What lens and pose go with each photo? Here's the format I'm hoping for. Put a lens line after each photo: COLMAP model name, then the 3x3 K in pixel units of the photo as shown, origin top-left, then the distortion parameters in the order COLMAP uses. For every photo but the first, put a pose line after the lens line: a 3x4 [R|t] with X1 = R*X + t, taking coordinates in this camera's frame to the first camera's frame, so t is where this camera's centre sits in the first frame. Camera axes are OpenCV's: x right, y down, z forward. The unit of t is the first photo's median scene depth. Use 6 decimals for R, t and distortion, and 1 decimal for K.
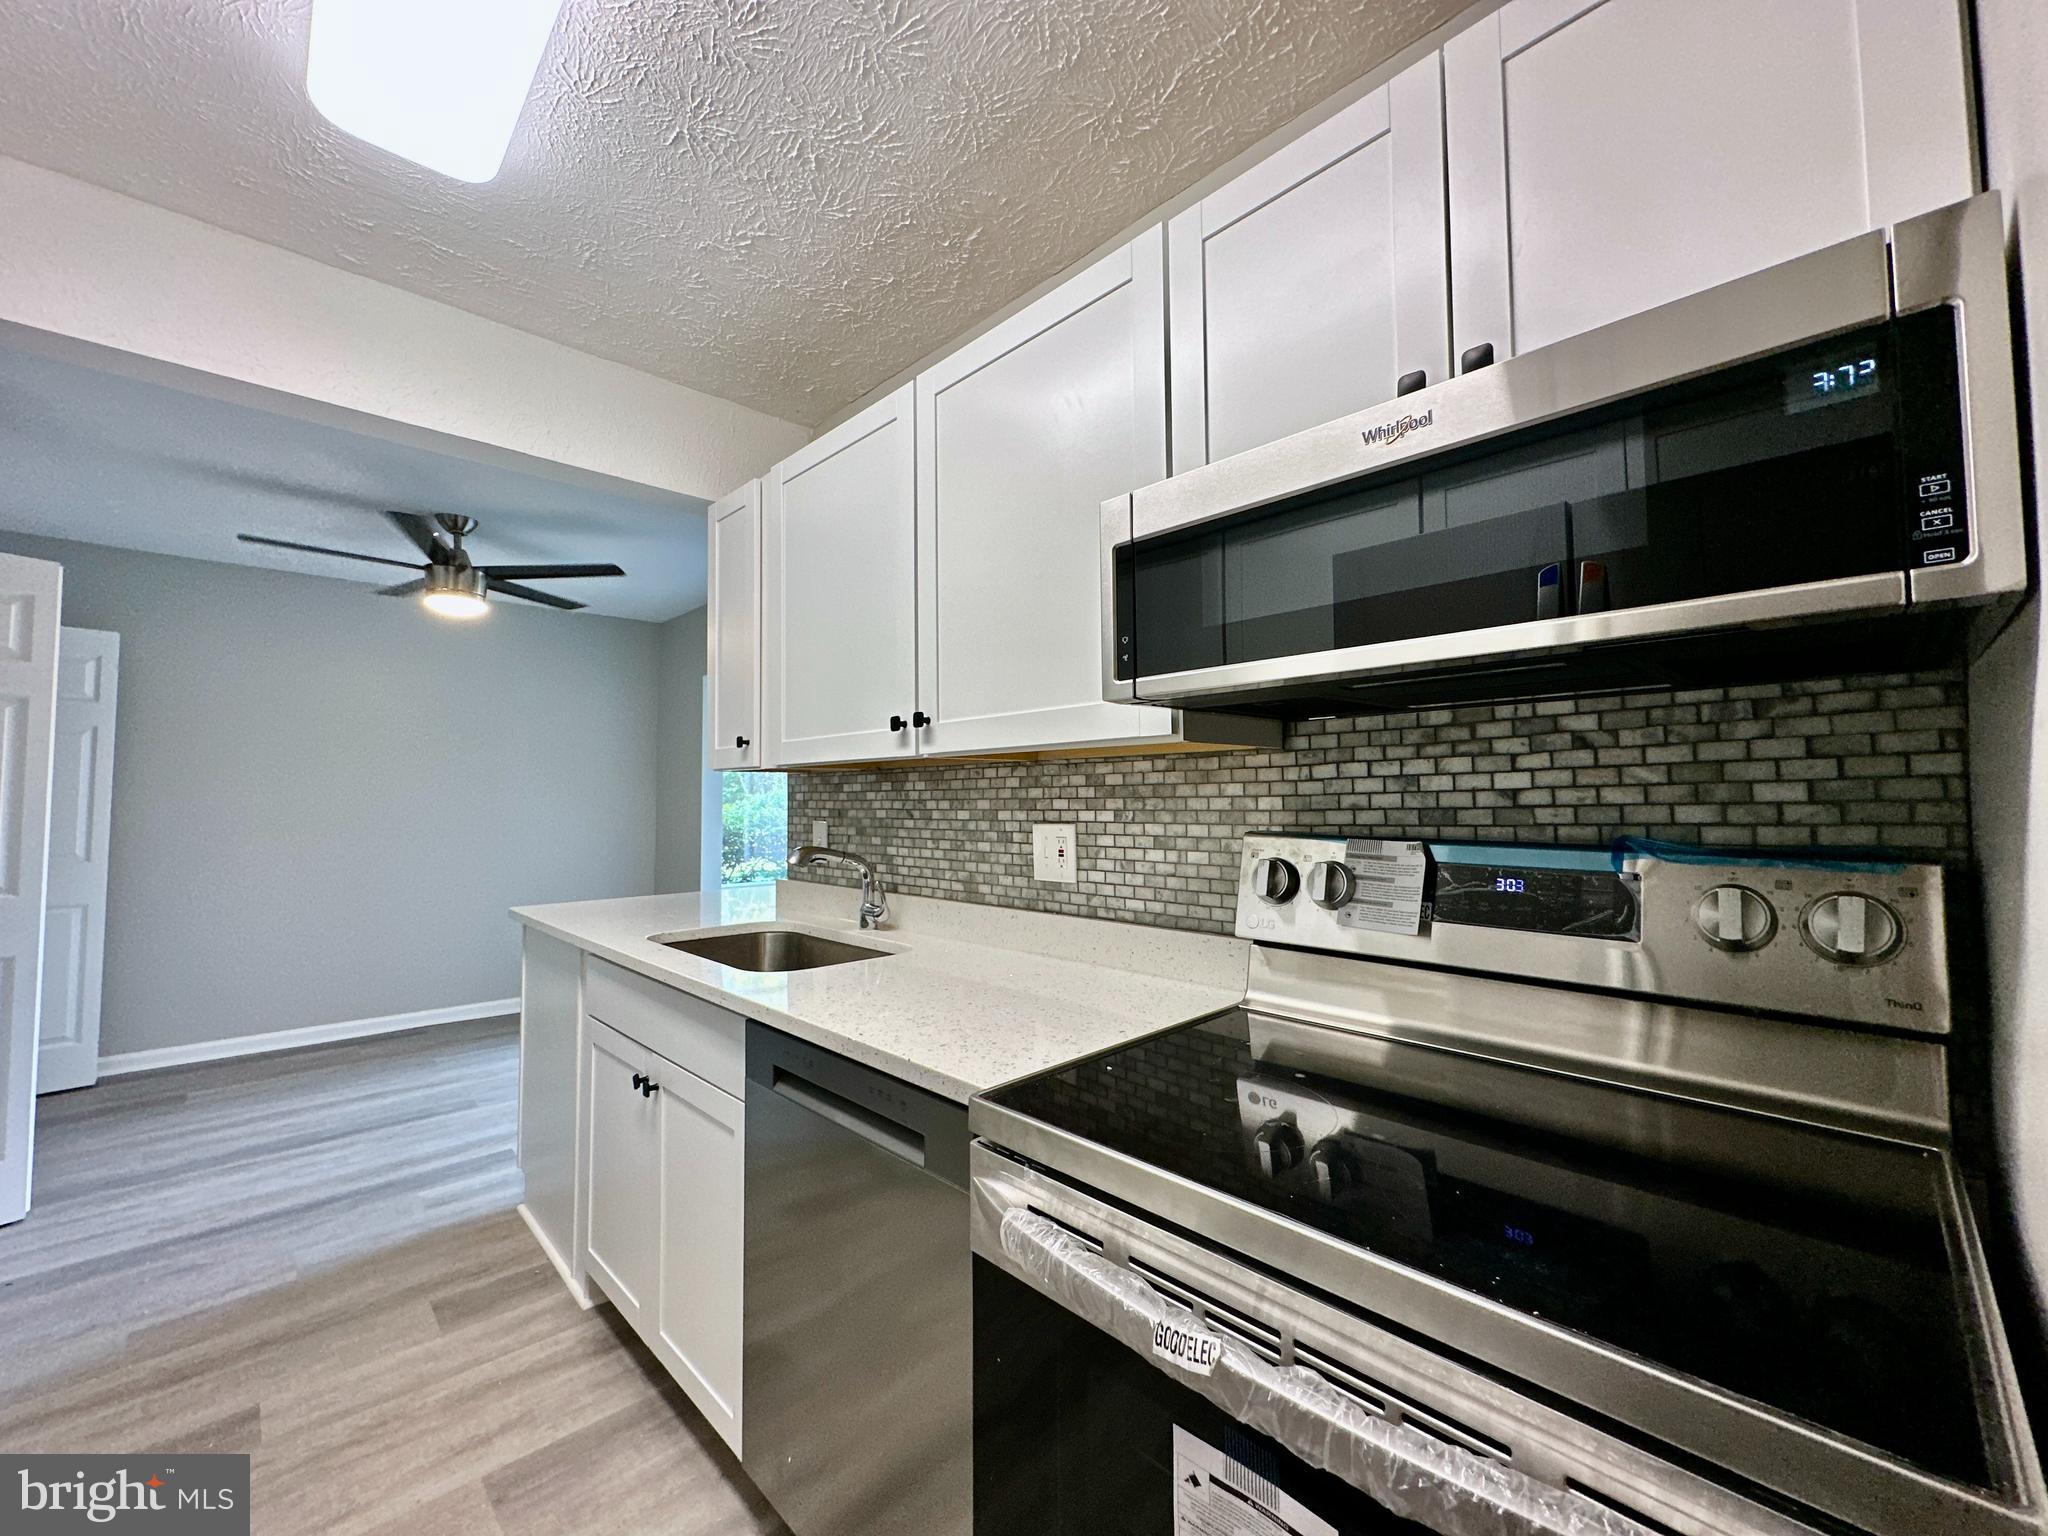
lens RADIAL K [[819.5, 0, 1022.7], [0, 819.5, 764.3], [0, 0, 1]] dist [0.001219, -0.000048]
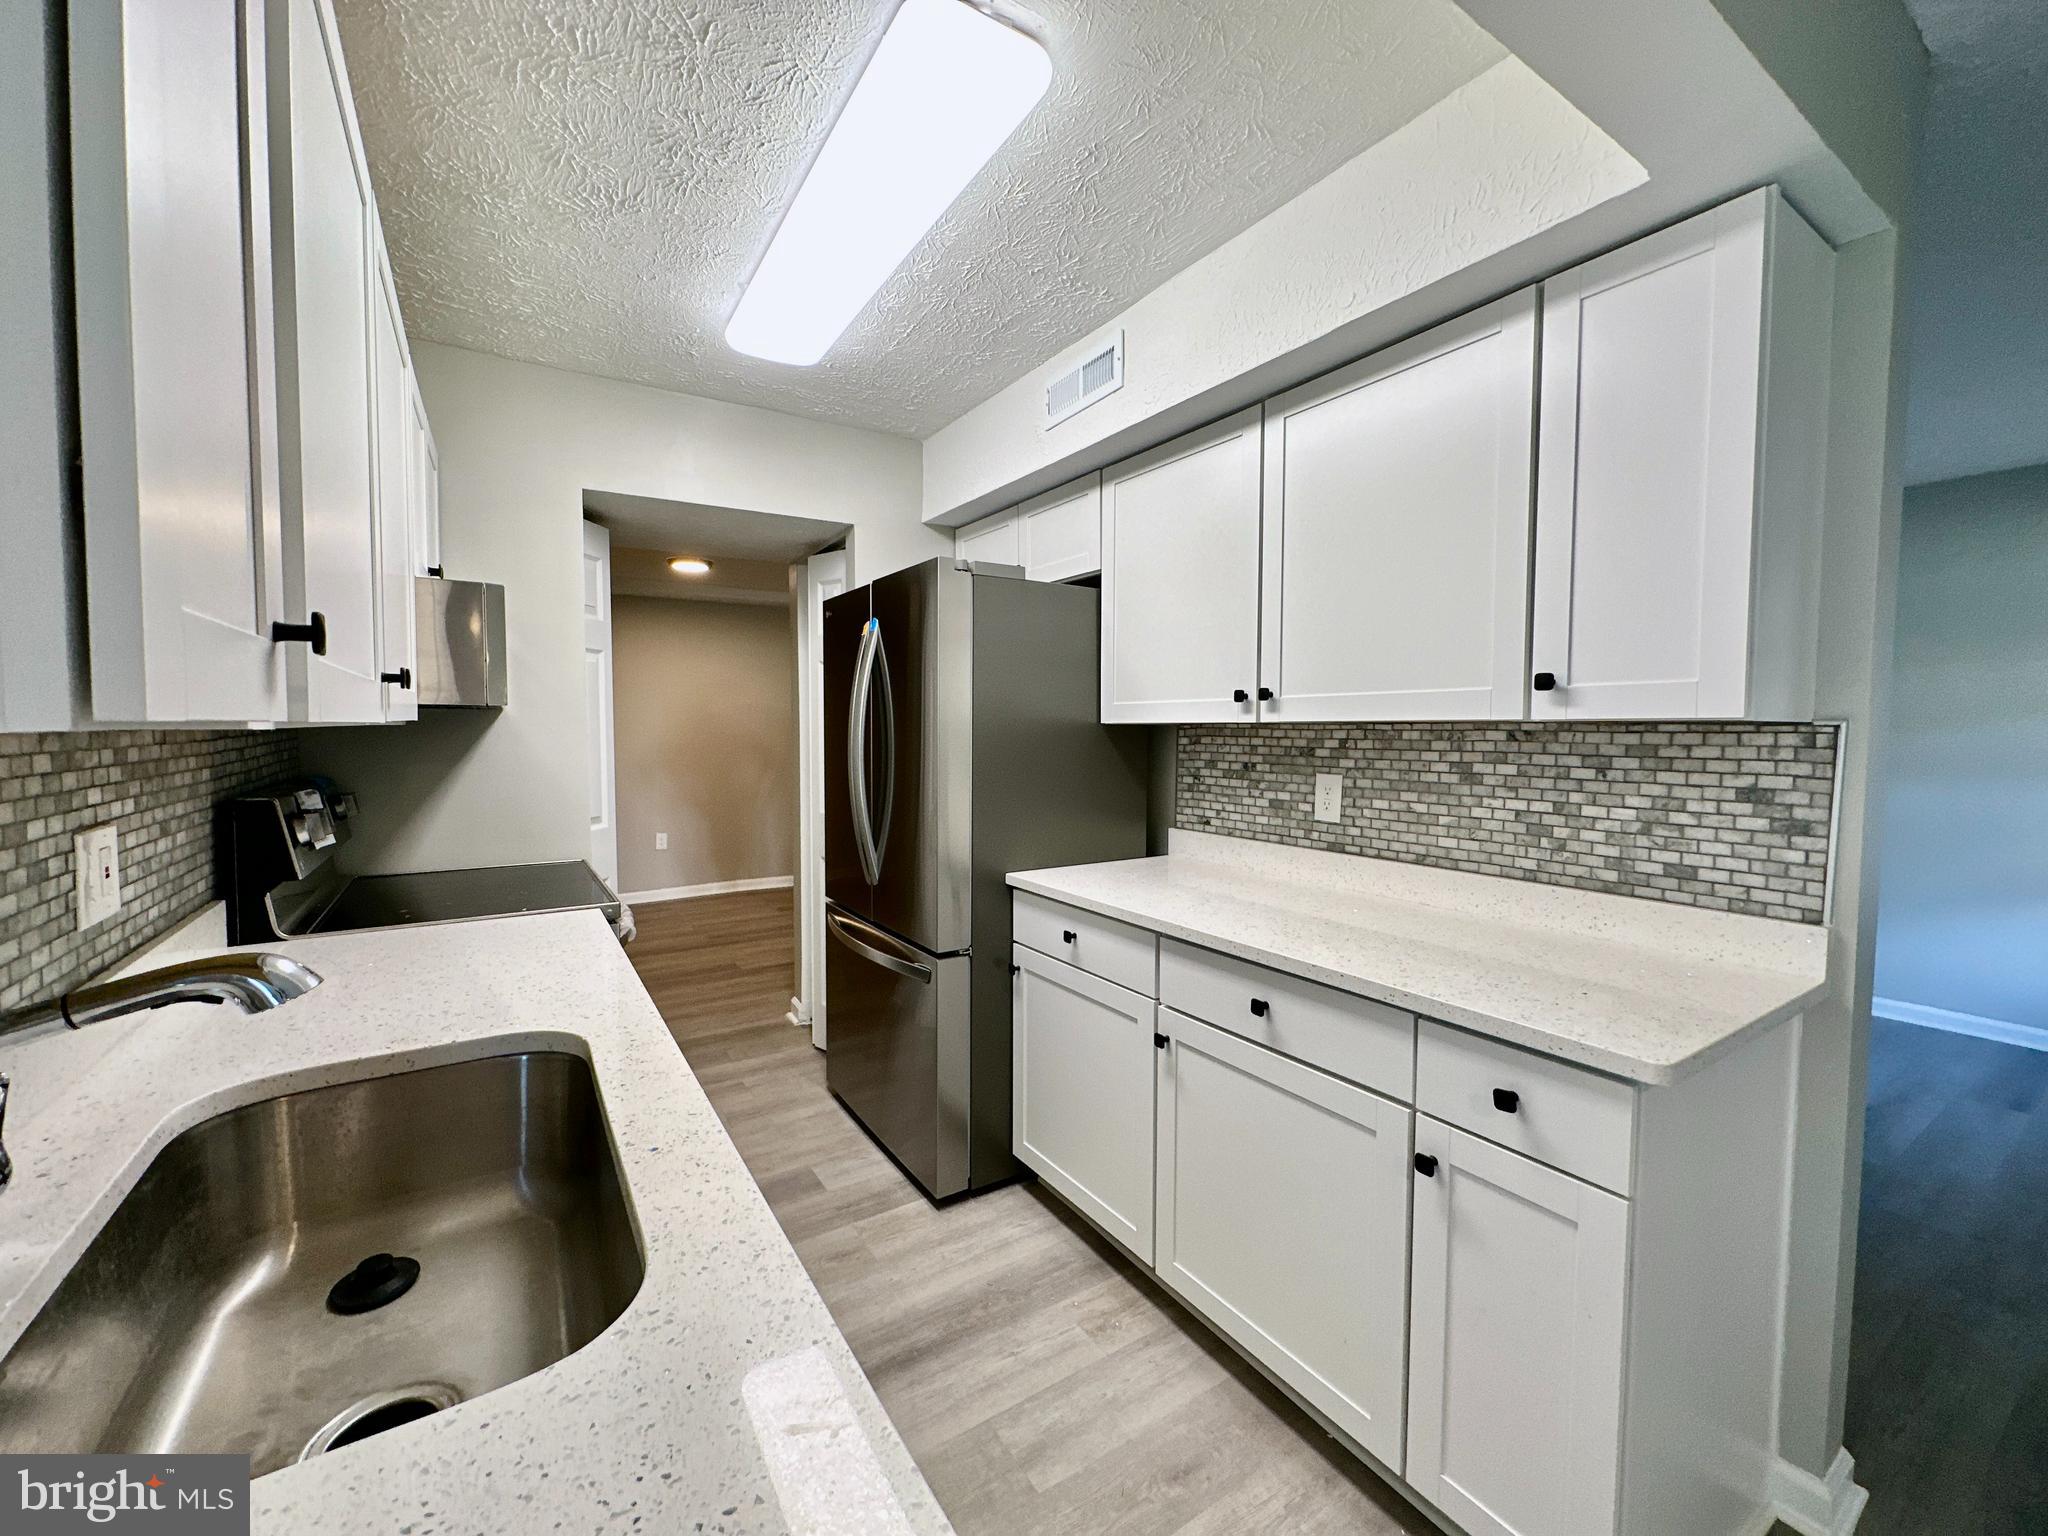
lens RADIAL K [[819.5, 0, 1022.4], [0, 819.5, 762.2], [0, 0, 1]] dist [0.001219, -0.000048]
pose [[-0.981438, -0.008062, 0.191609, -0.755750], [-0.006848, 0.999952, 0.006998, 0.013683], [-0.191656, 0.005556, -0.981446, 1.462360]]
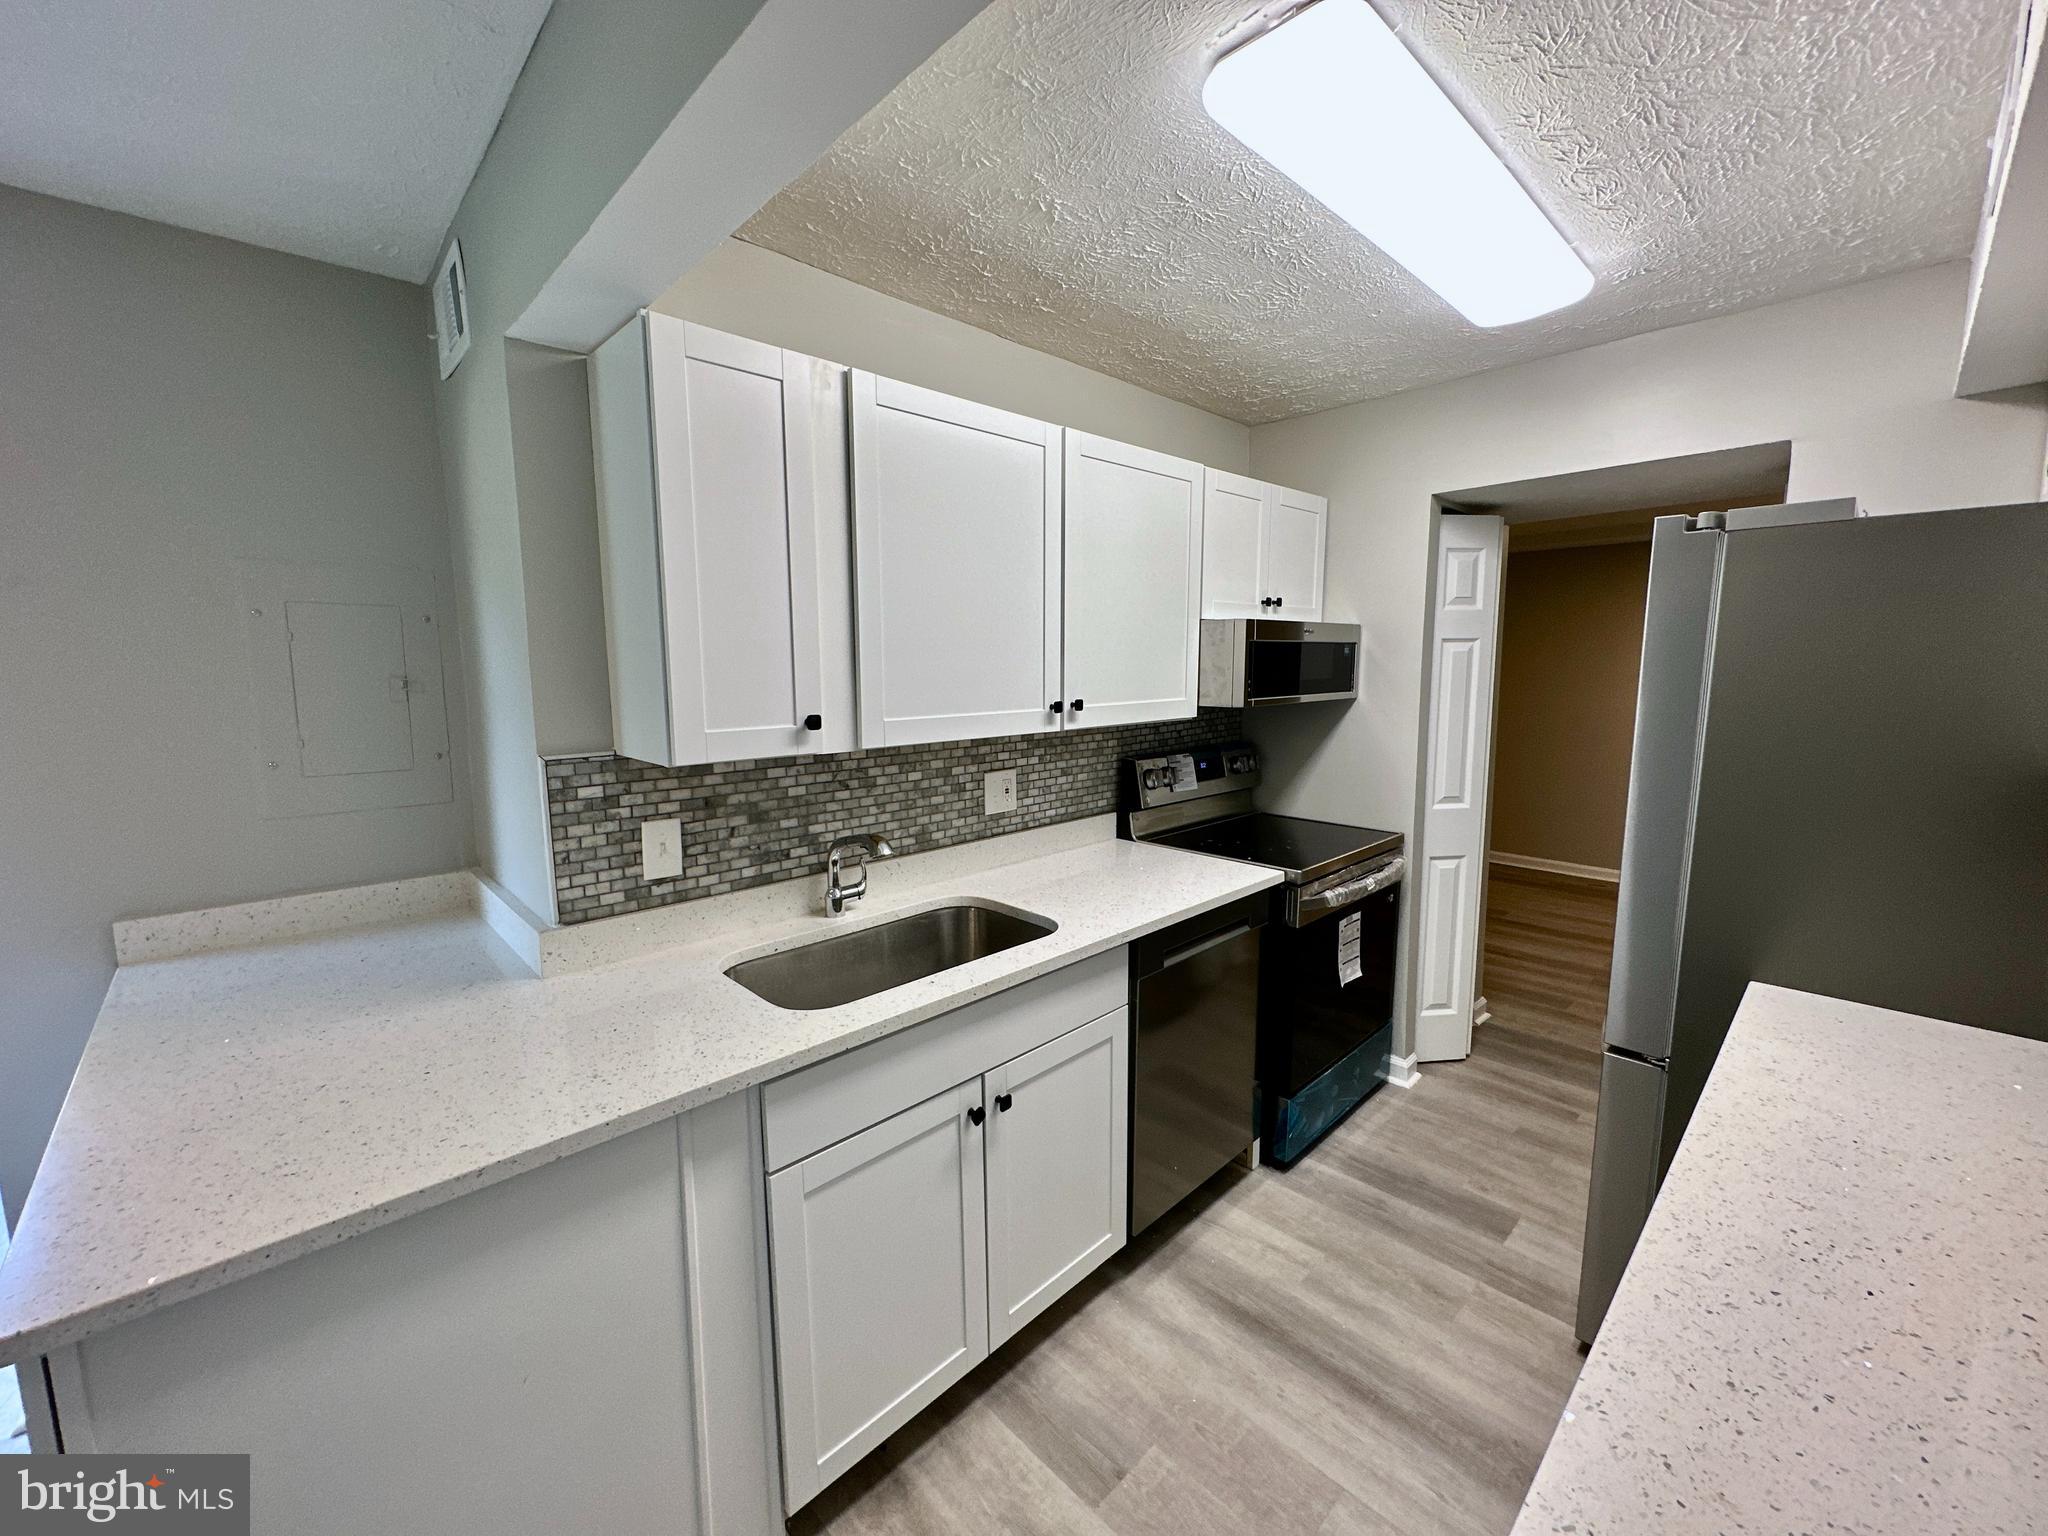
lens RADIAL K [[819.5, 0, 1022.7], [0, 819.5, 764.4], [0, 0, 1]] dist [0.001219, -0.000048]
pose [[-0.001075, -0.119772, 0.992801, -1.308047], [-0.035217, 0.992190, 0.119660, -0.102022], [-0.999379, -0.034835, -0.005285, 0.966571]]
